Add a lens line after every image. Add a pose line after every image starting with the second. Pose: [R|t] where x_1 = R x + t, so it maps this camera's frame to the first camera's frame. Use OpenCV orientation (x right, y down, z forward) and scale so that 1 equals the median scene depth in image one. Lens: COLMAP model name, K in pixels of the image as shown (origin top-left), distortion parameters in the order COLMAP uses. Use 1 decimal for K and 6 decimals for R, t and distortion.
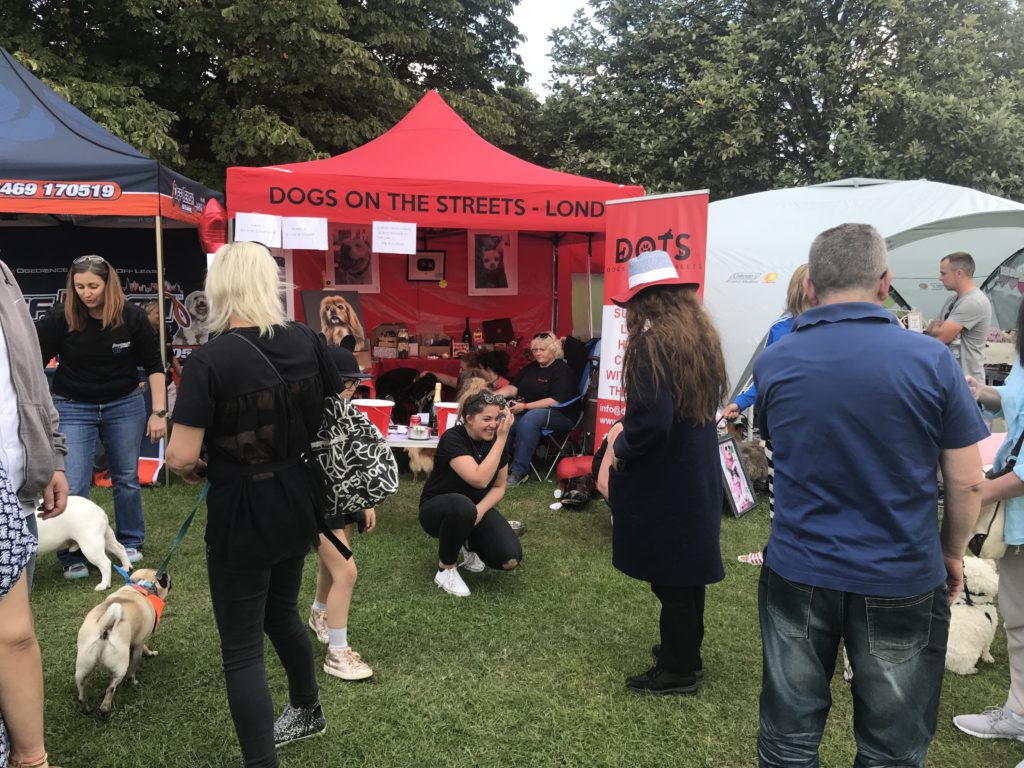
lens RADIAL K [[850.3, 0, 518.1], [0, 850.3, 391.2], [0, 0, 1]] dist [0.030728, -0.016222]
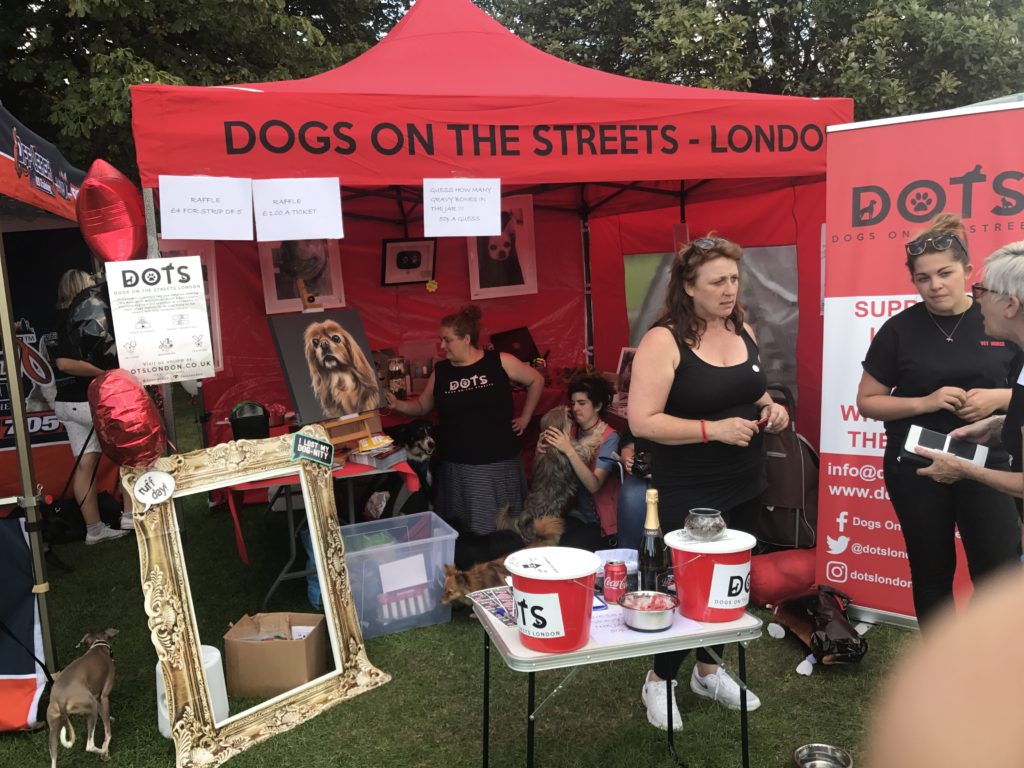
lens RADIAL K [[850.3, 0, 504.4], [0, 850.3, 376.7], [0, 0, 1]] dist [0.030728, -0.016222]
pose [[0.985229, -0.095007, 0.142466, -0.203137], [0.096028, 0.995379, -0.000295, -0.069300], [-0.141780, 0.013971, 0.989800, 0.455391]]
